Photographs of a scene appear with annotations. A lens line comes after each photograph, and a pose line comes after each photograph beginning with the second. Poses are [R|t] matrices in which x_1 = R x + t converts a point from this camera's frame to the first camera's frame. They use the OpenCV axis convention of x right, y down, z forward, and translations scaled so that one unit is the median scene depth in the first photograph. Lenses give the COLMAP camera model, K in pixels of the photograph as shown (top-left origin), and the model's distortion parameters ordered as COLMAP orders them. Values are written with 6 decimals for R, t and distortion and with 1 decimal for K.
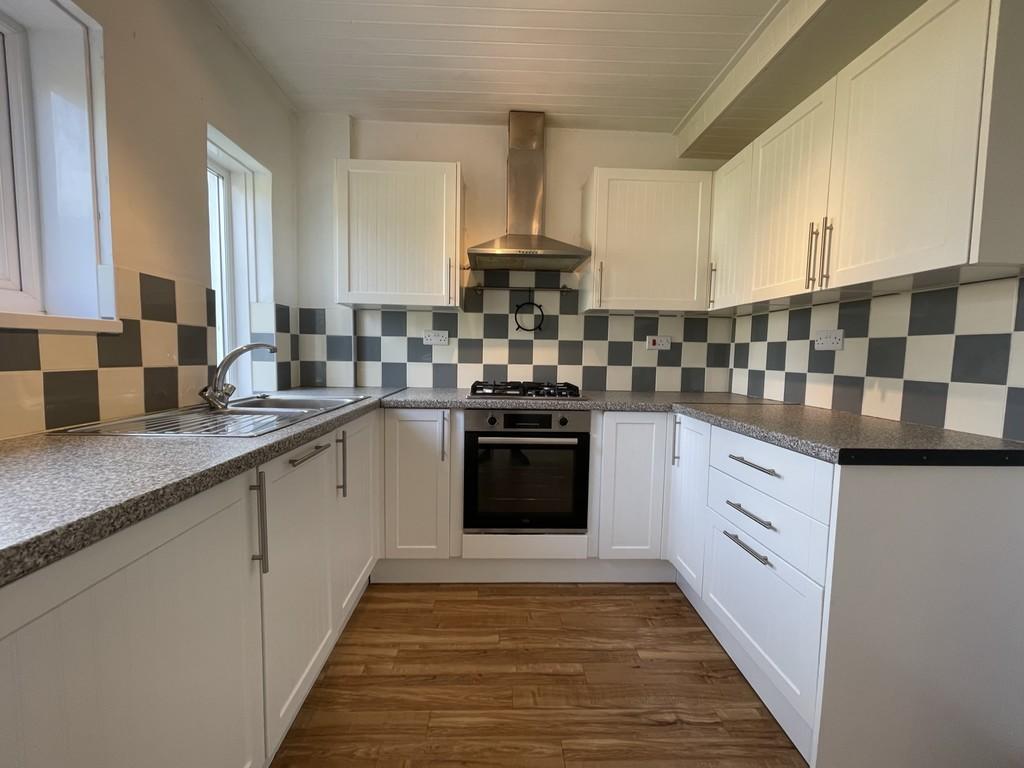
lens RADIAL K [[417.0, 0, 501.7], [0, 417.0, 387.4], [0, 0, 1]] dist [-0.001188, -0.000029]
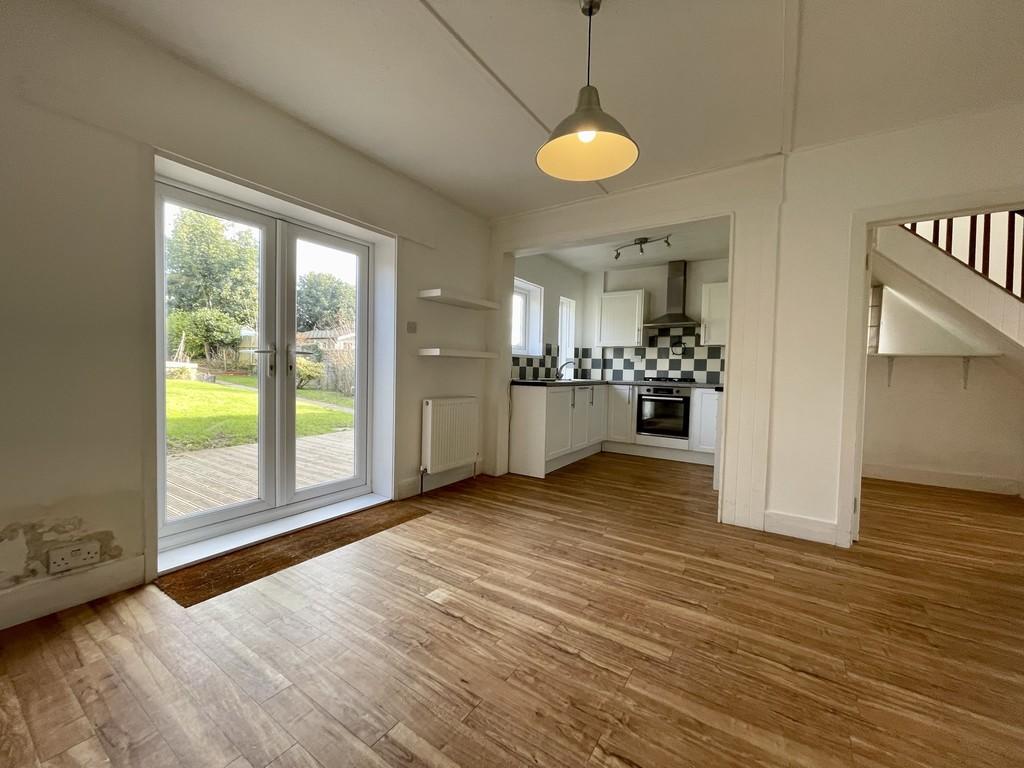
lens RADIAL K [[417.0, 0, 509.9], [0, 417.0, 388.6], [0, 0, 1]] dist [-0.001188, -0.000029]
pose [[0.818890, 0.024640, -0.573422, 0.631458], [-0.052167, 0.998138, -0.031609, 0.163108], [0.571575, 0.055798, 0.818650, -1.350837]]
